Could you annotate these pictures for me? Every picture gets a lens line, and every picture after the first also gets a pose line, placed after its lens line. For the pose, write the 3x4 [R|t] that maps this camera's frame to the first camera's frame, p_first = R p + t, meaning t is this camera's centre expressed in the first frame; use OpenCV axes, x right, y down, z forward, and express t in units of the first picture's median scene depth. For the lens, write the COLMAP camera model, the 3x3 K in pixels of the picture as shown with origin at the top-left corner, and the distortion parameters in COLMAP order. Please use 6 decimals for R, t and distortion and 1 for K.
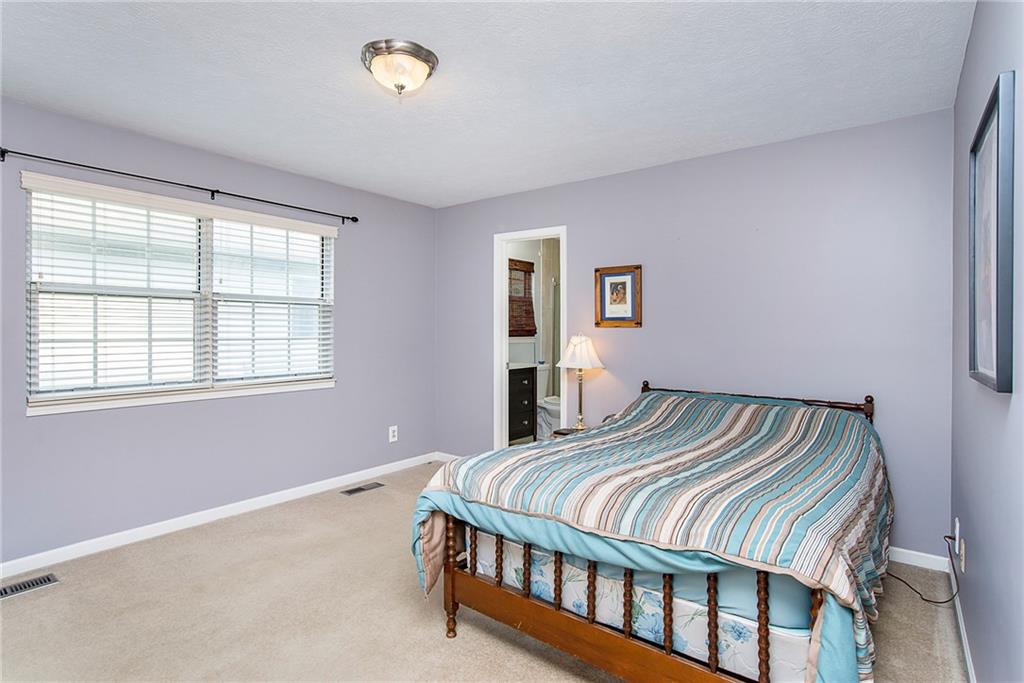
lens RADIAL K [[521.2, 0, 512.6], [0, 521.2, 333.2], [0, 0, 1]] dist [-0.020173, 0.015545]
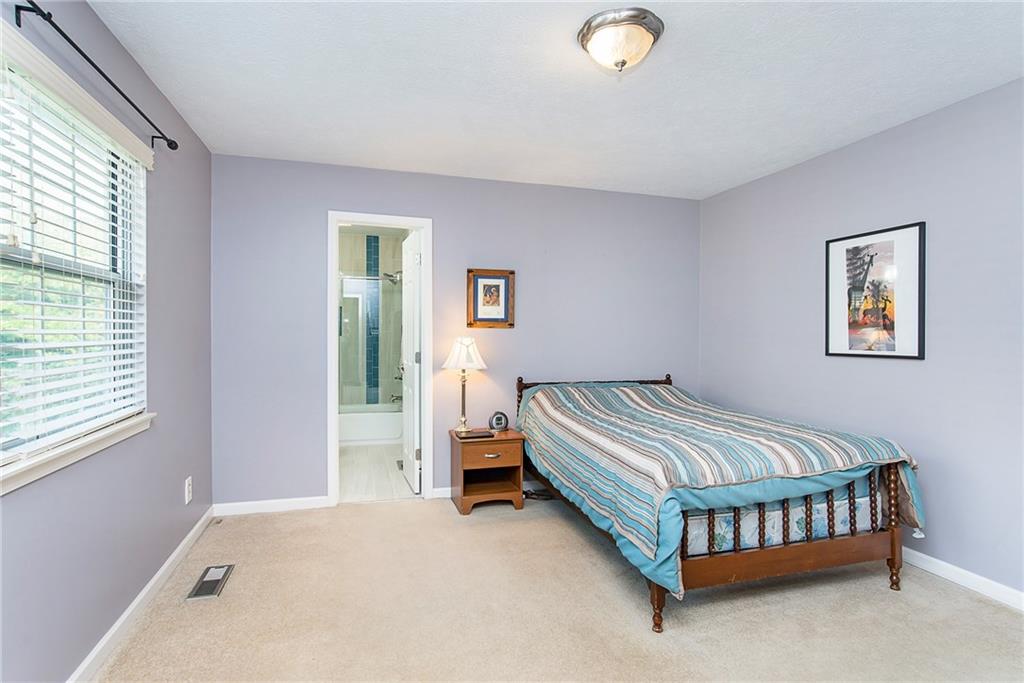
lens RADIAL K [[521.2, 0, 512.6], [0, 521.2, 333.2], [0, 0, 1]] dist [-0.020173, 0.015545]
pose [[0.577055, 0.001621, 0.816704, -0.624781], [-0.001463, 0.999998, -0.000952, 0.000172], [-0.816704, -0.000645, 0.577057, 0.362261]]
